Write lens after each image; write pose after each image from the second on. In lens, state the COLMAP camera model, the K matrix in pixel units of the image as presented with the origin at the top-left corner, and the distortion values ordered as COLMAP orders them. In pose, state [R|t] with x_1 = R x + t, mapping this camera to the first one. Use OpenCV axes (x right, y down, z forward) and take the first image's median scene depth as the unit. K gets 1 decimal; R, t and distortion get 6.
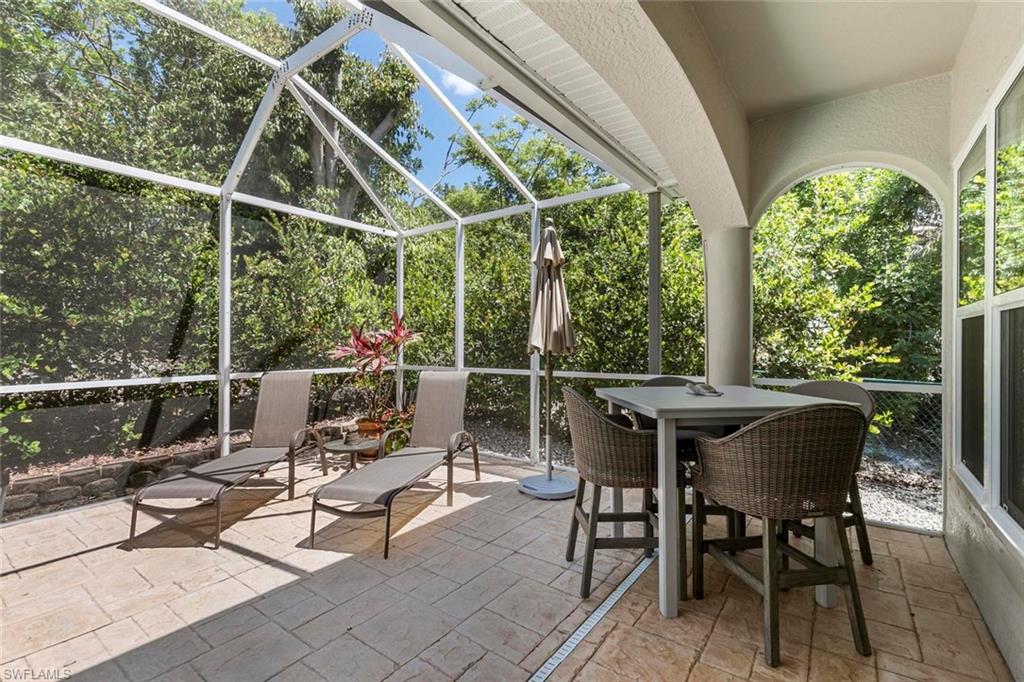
lens RADIAL K [[462.9, 0, 512.7], [0, 462.9, 342.7], [0, 0, 1]] dist [0.013645, 0.000008]
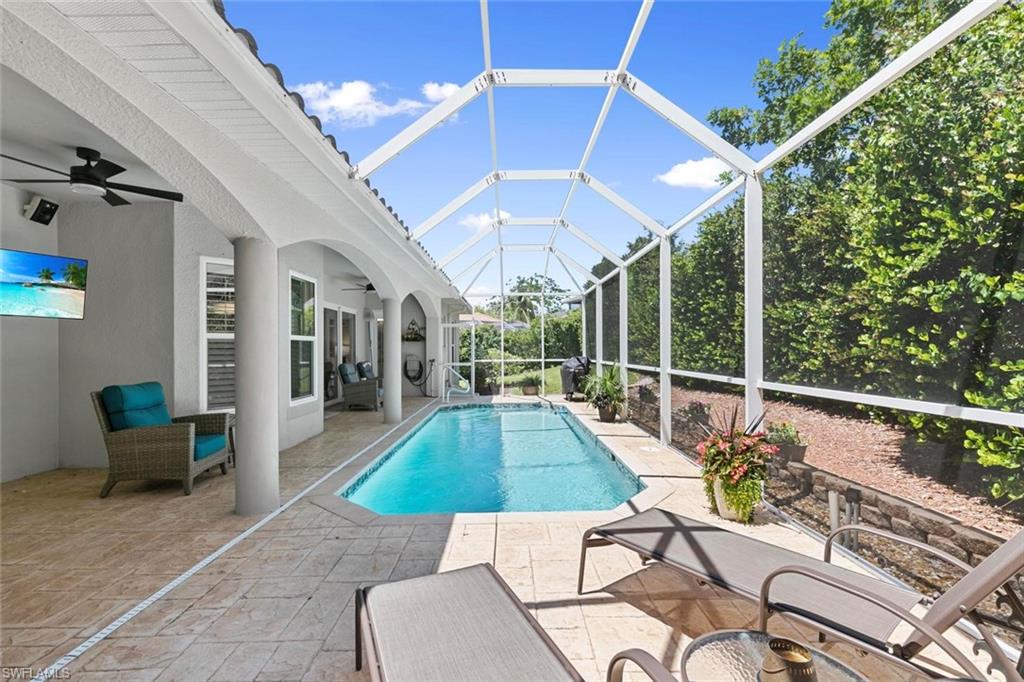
lens RADIAL K [[462.9, 0, 511.8], [0, 462.9, 344.6], [0, 0, 1]] dist [0.013645, 0.000008]
pose [[-0.801739, 0.001118, -0.597673, -0.041941], [0.005602, 0.999968, -0.005645, 0.004171], [0.597648, -0.007874, -0.801720, 1.425988]]
